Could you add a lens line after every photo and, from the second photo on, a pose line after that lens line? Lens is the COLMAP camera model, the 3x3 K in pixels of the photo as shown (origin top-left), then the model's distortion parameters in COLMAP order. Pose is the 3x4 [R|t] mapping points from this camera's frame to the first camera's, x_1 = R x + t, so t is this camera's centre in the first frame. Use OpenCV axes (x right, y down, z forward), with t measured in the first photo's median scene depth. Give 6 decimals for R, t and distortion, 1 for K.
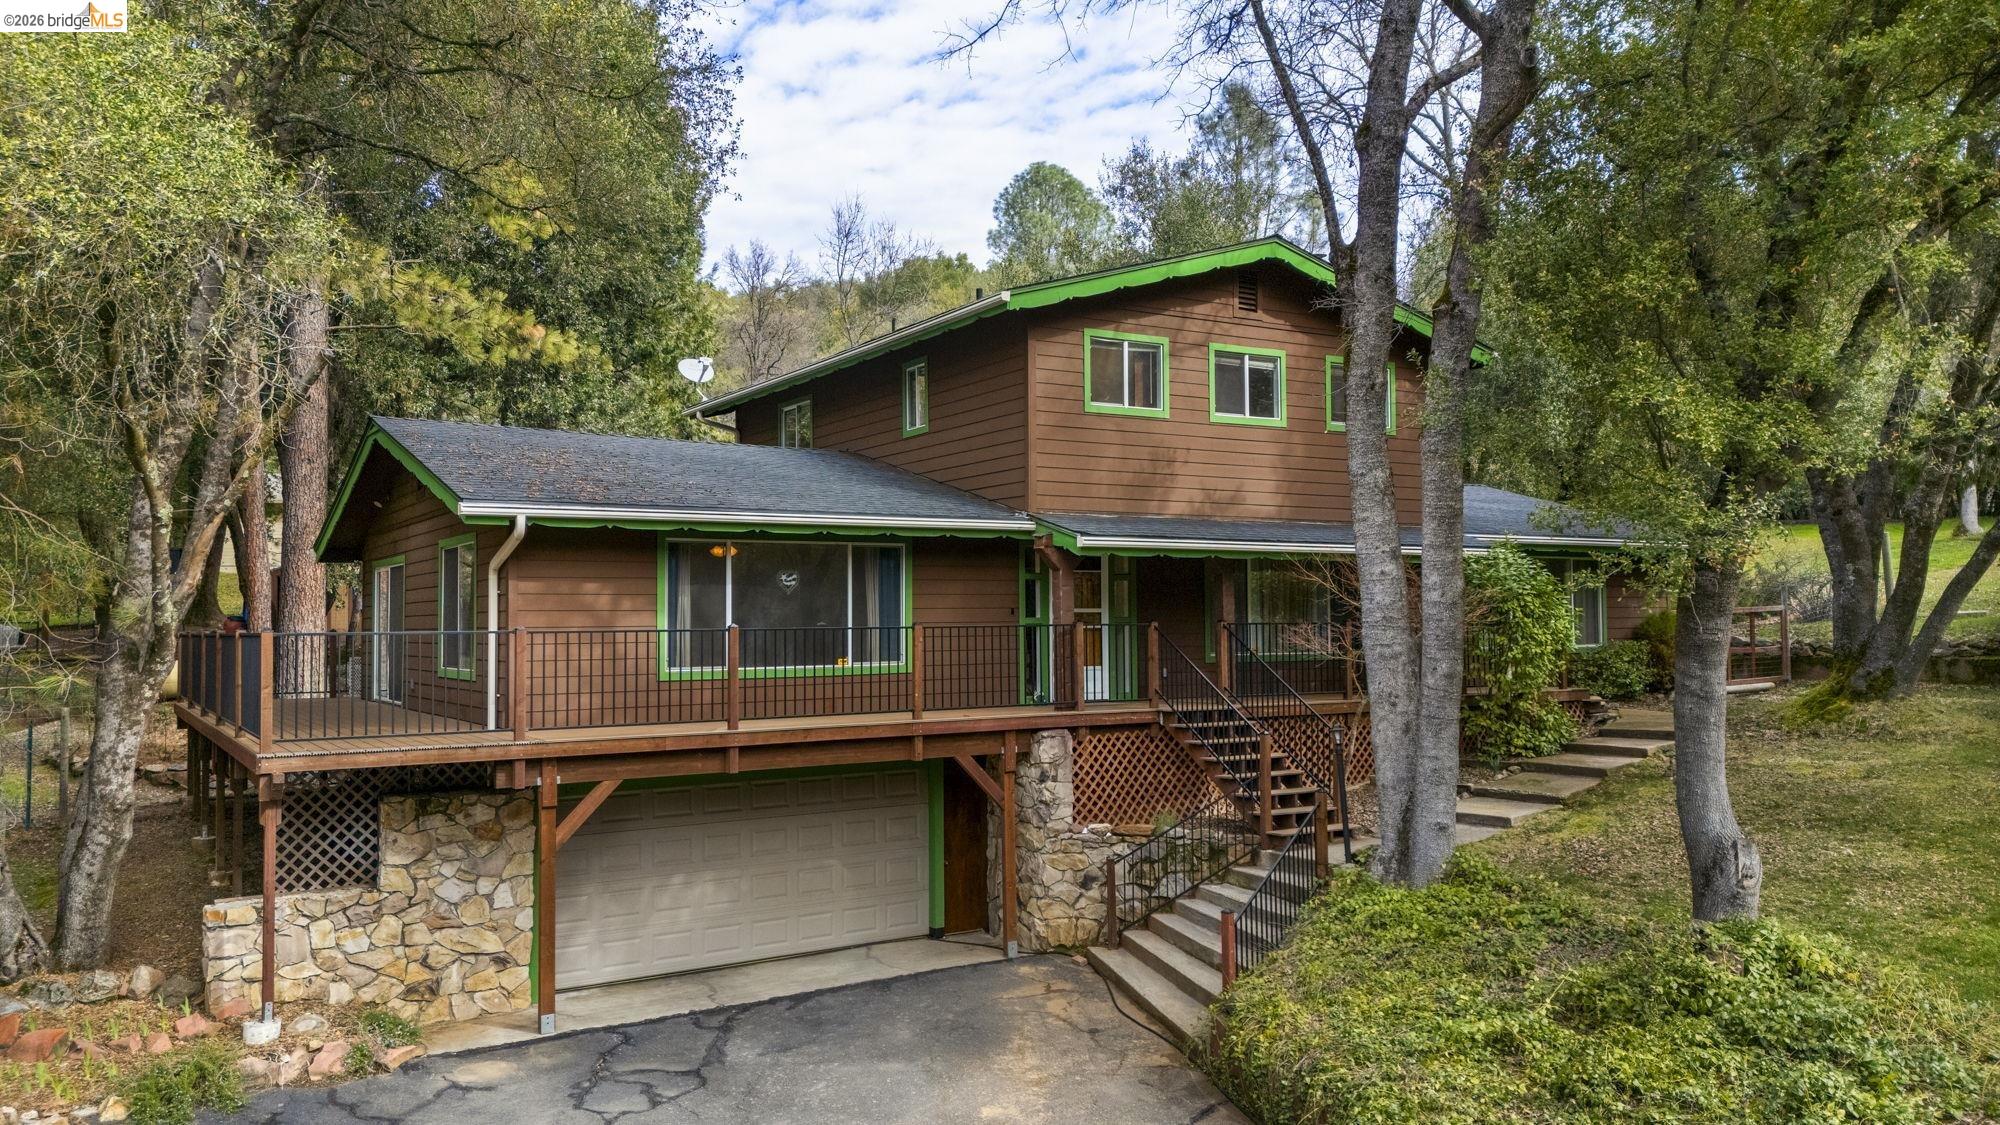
lens RADIAL K [[1486.9, 0, 1008.9], [0, 1486.9, 575.1], [0, 0, 1]] dist [0.074026, -0.076647]
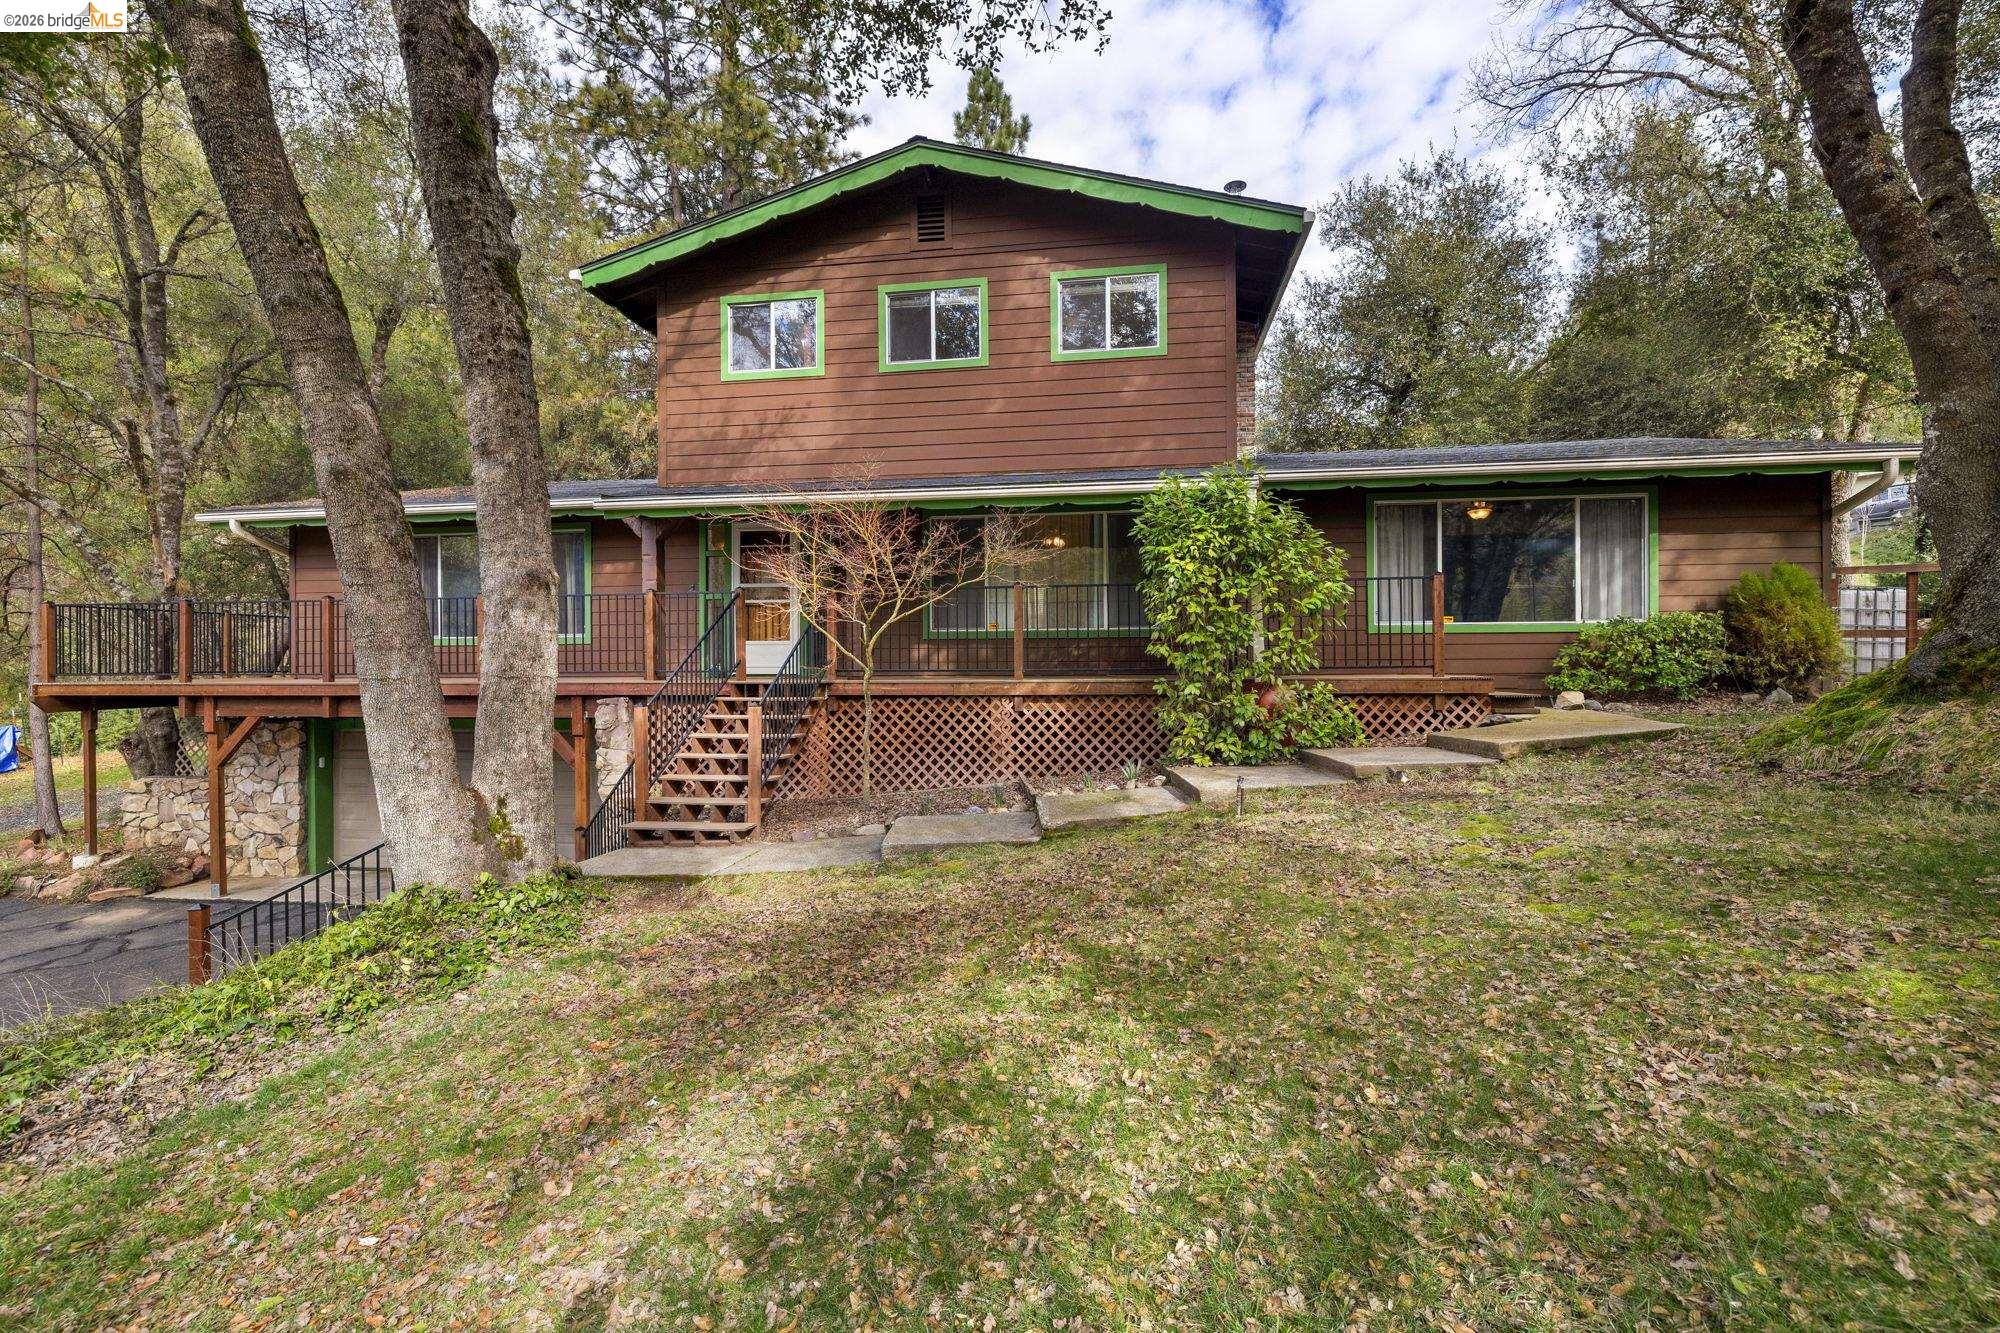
lens RADIAL K [[931.0, 0, 1016.5], [0, 931.0, 670.8], [0, 0, 1]] dist [0.003774, 0.000438]
pose [[0.745447, 0.010410, -0.666483, 0.739635], [0.020380, 0.999055, 0.038399, 0.075586], [0.666253, -0.042208, 0.744531, 0.791772]]
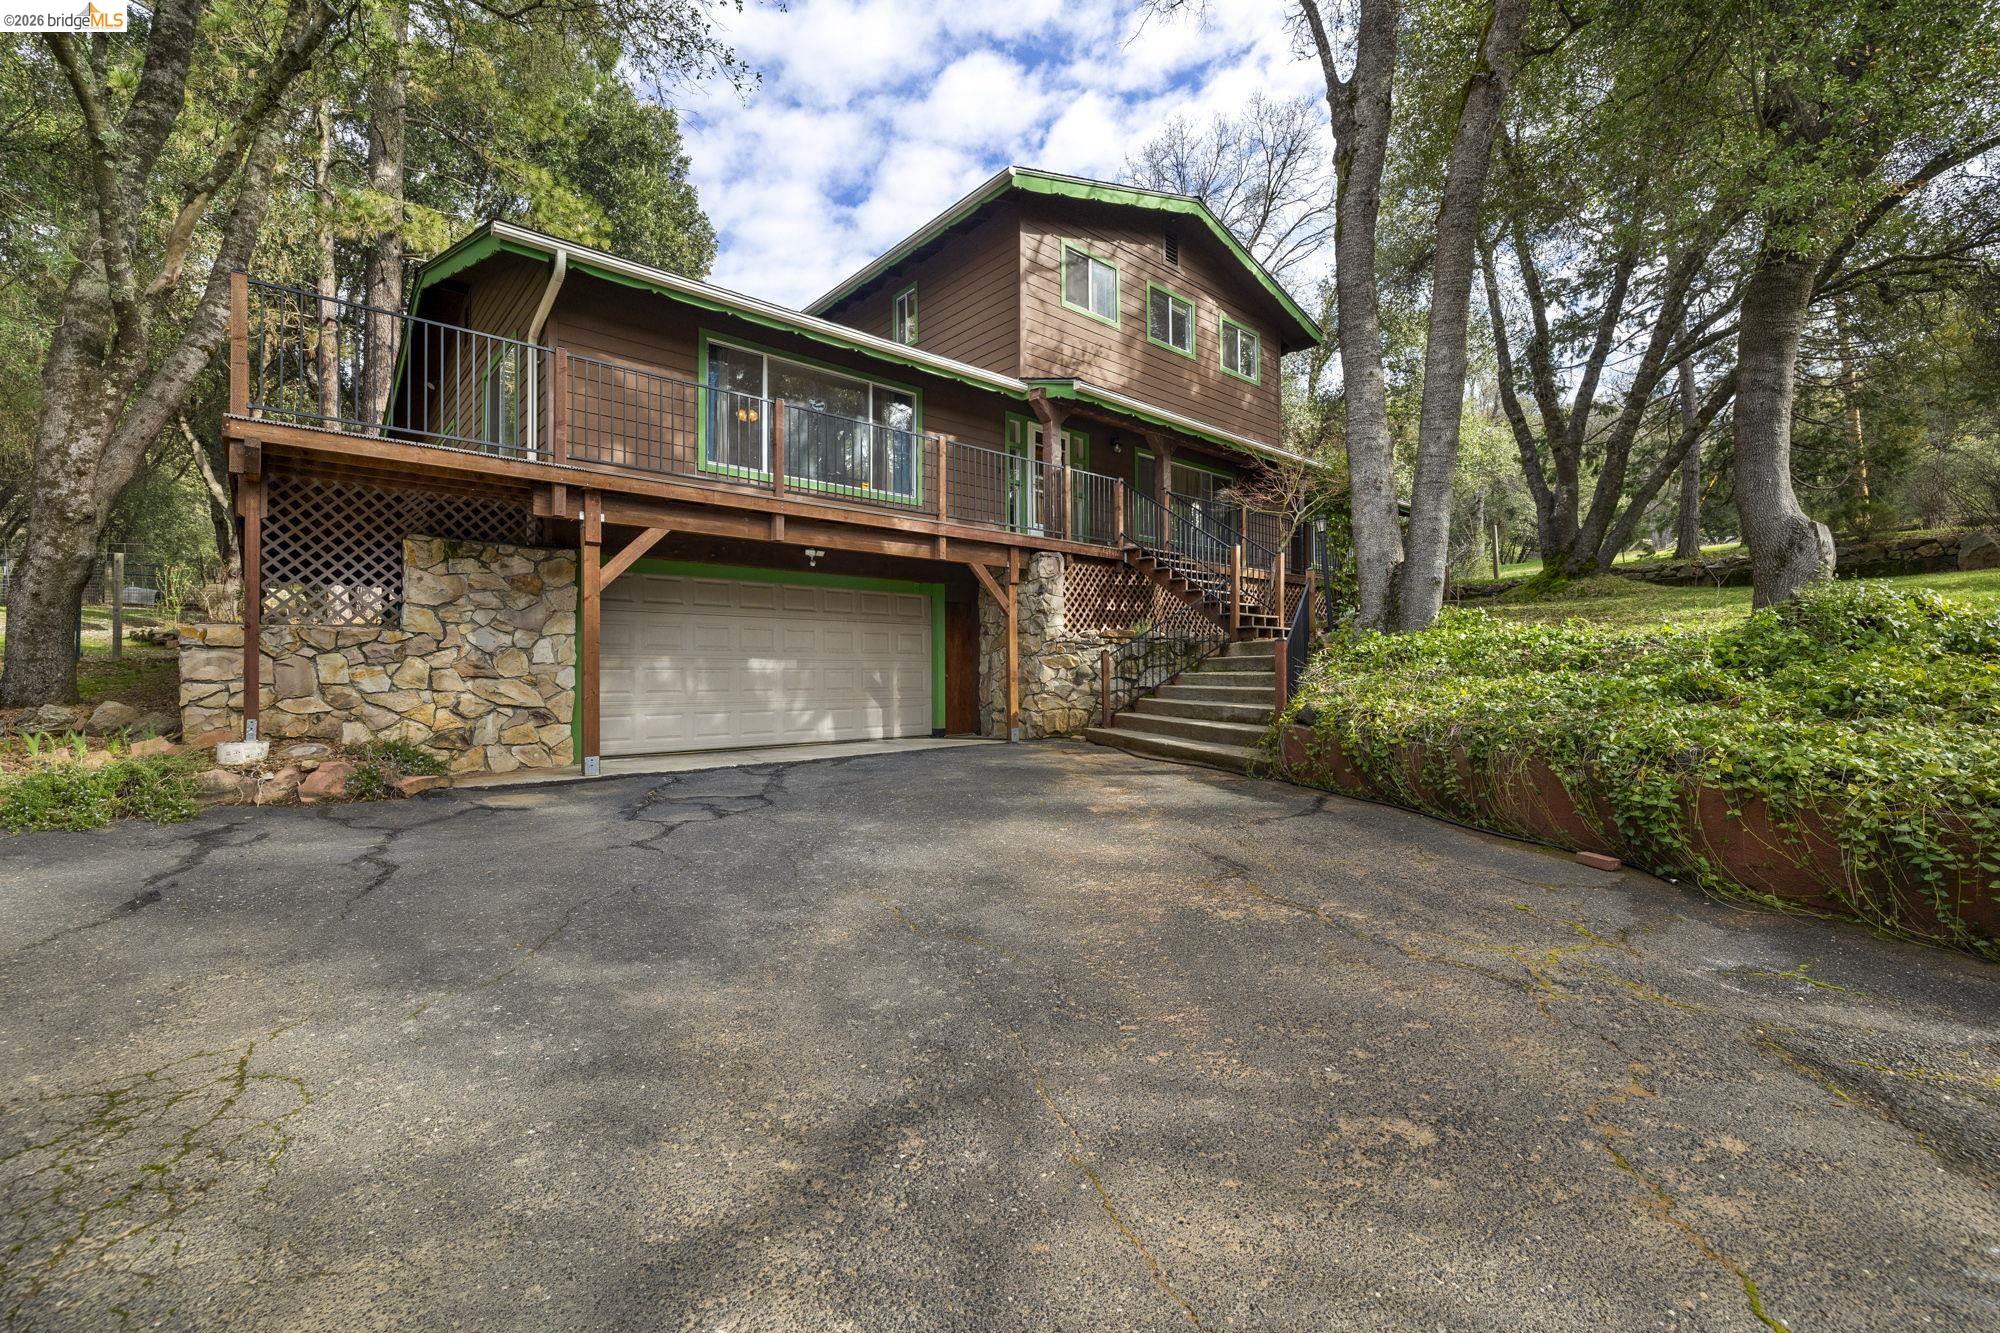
lens RADIAL K [[855.1, 0, 1012.0], [0, 855.1, 665.1], [0, 0, 1]] dist [-0.000889, 0.000665]
pose [[0.986104, 0.006912, 0.165987, -0.121876], [-0.009556, 0.999840, 0.015138, 0.205251], [-0.165856, -0.016513, 0.986012, 0.381831]]
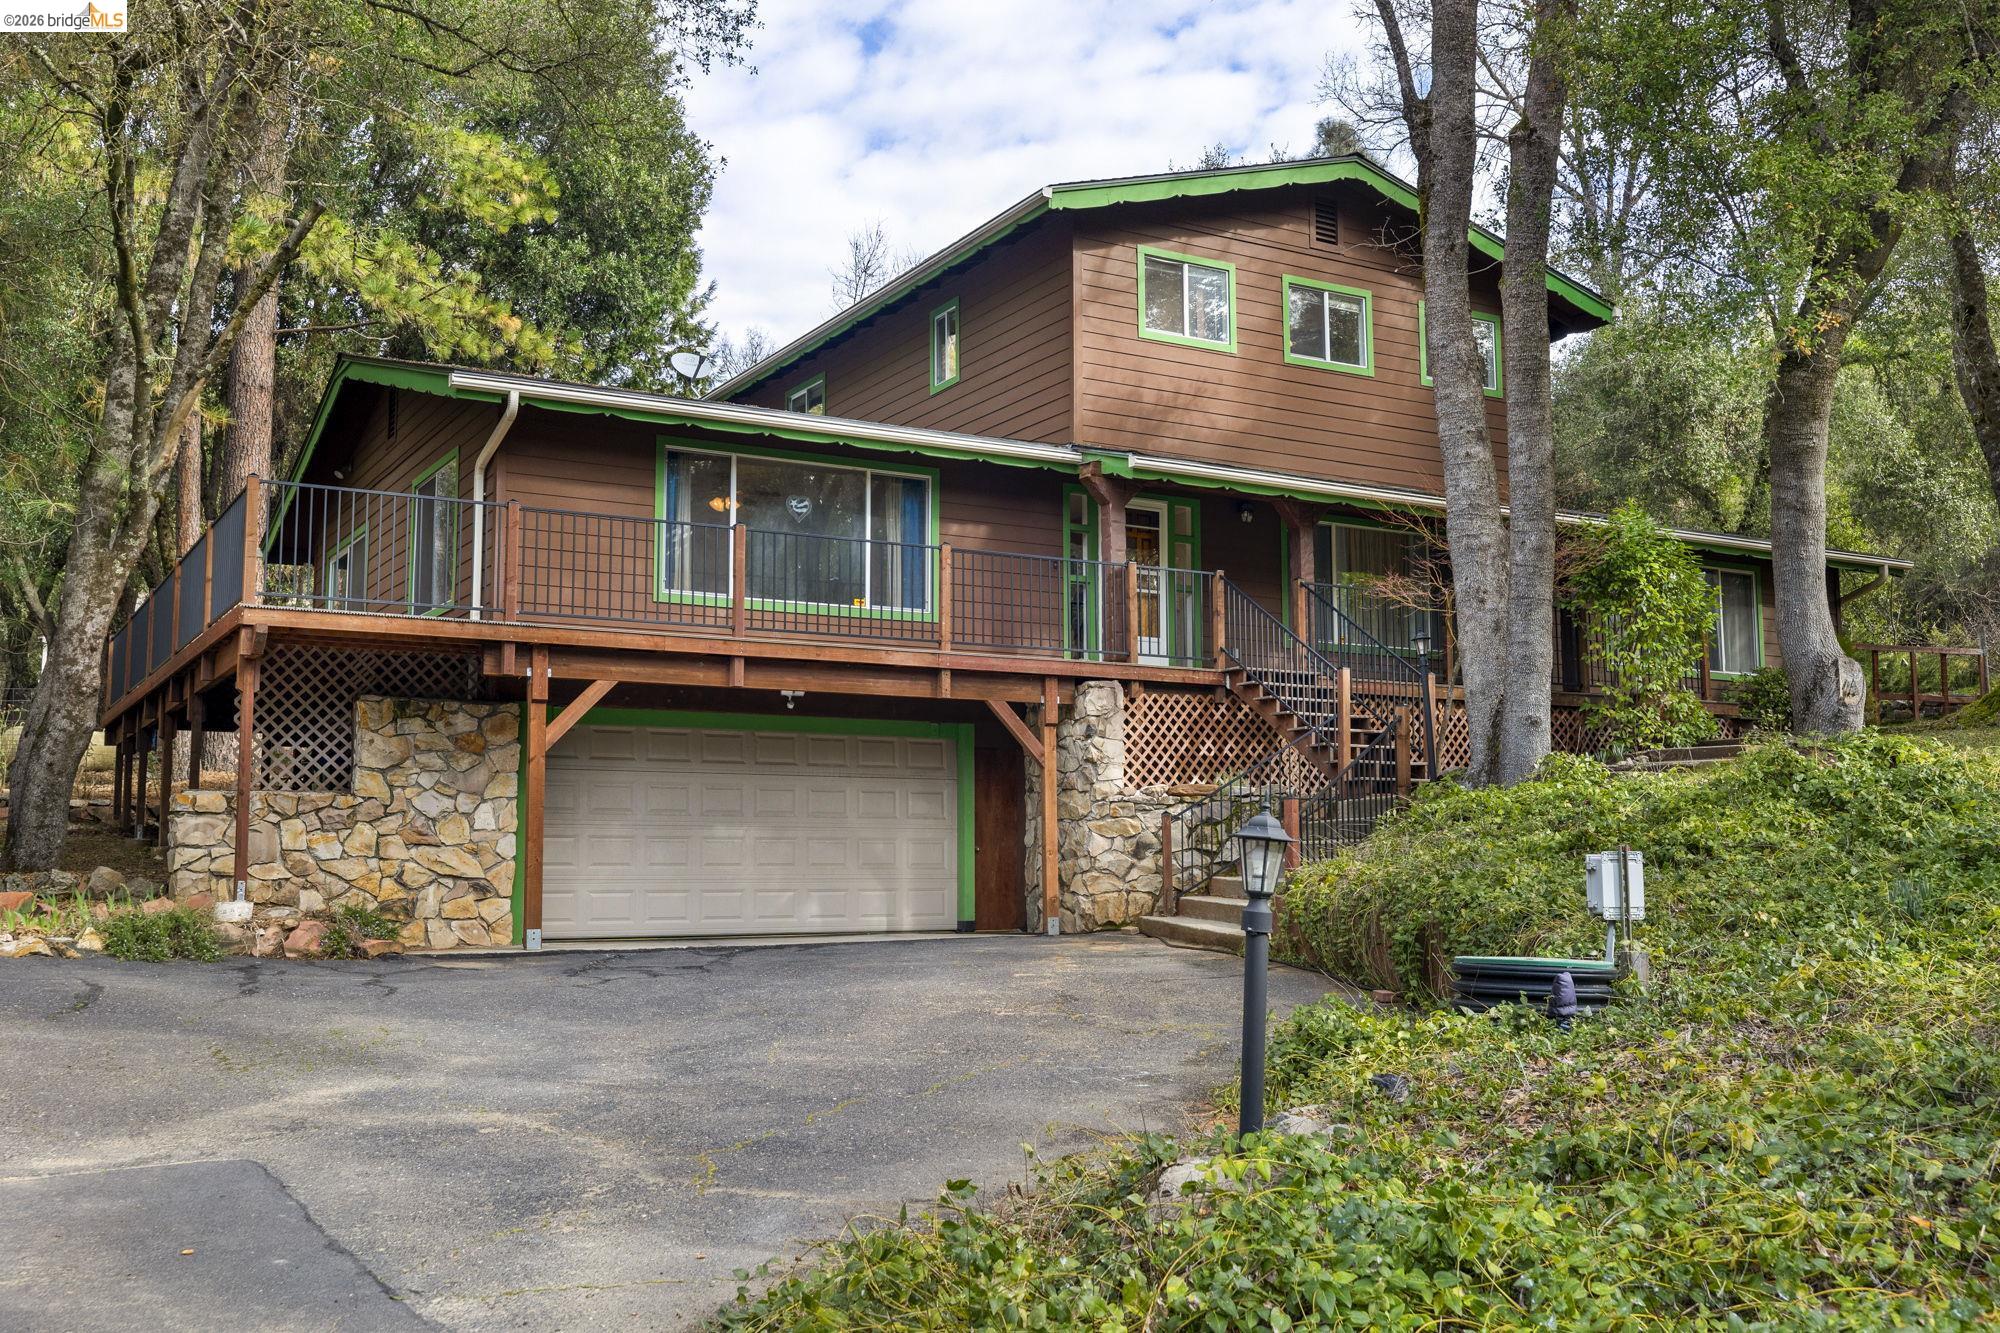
lens RADIAL K [[1913.4, 0, 998.4], [0, 1913.4, 671.2], [0, 0, 1]] dist [-0.008221, 0.000000]
pose [[0.999402, 0.001467, -0.034539, 0.009480], [-0.004165, 0.996932, -0.078168, 0.208953], [0.034318, 0.078265, 0.996342, -0.131713]]
